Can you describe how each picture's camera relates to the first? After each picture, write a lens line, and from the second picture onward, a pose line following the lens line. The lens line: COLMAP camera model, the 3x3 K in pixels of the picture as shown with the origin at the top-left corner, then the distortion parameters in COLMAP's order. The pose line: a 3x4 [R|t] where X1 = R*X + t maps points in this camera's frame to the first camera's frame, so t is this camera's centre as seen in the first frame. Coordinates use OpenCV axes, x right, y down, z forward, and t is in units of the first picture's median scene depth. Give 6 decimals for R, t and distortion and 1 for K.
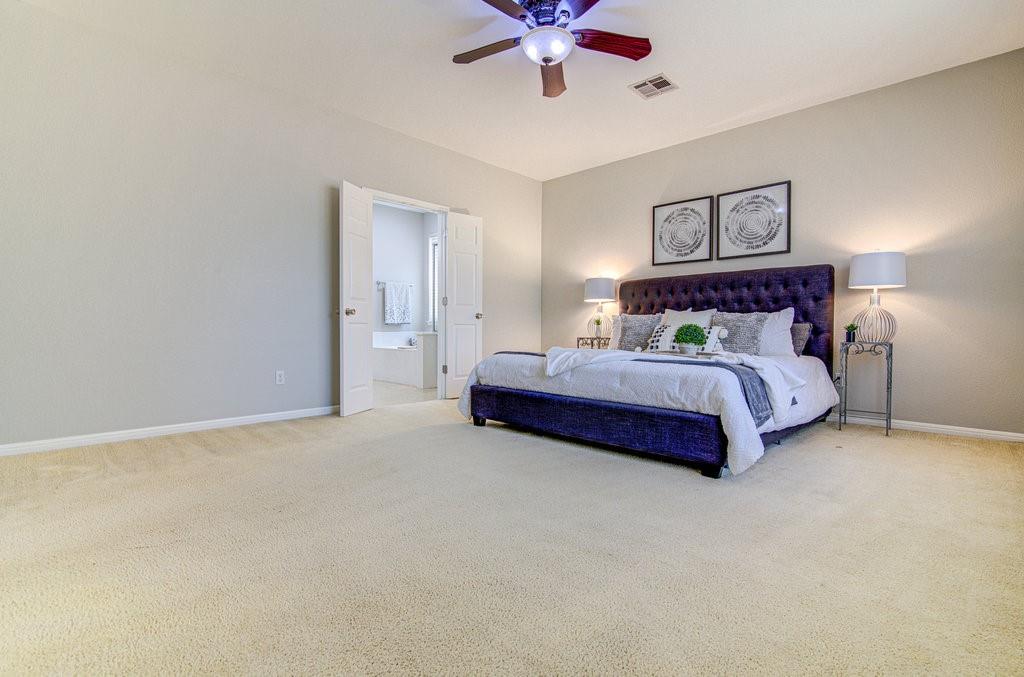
lens RADIAL K [[475.5, 0, 512.0], [0, 475.5, 338.5], [0, 0, 1]] dist [-0.002959, -0.000357]
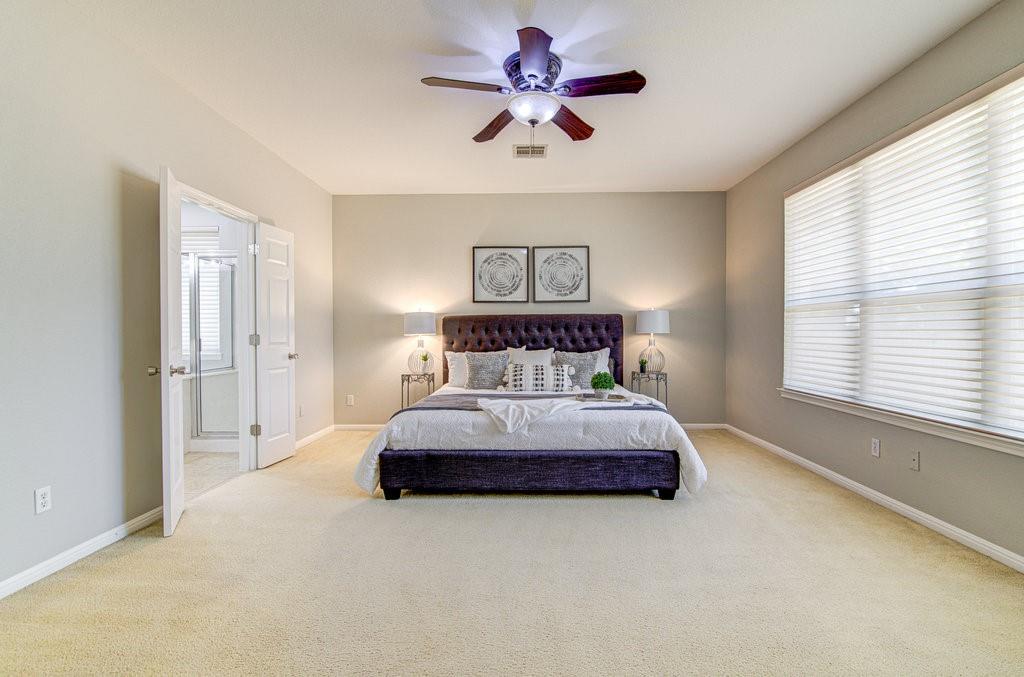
lens RADIAL K [[475.5, 0, 512.0], [0, 475.5, 338.5], [0, 0, 1]] dist [-0.002959, -0.000357]
pose [[0.728452, -0.017046, 0.684884, -0.422612], [0.023275, 0.999729, 0.000126, -0.083724], [-0.684701, 0.015849, 0.728652, 0.203489]]
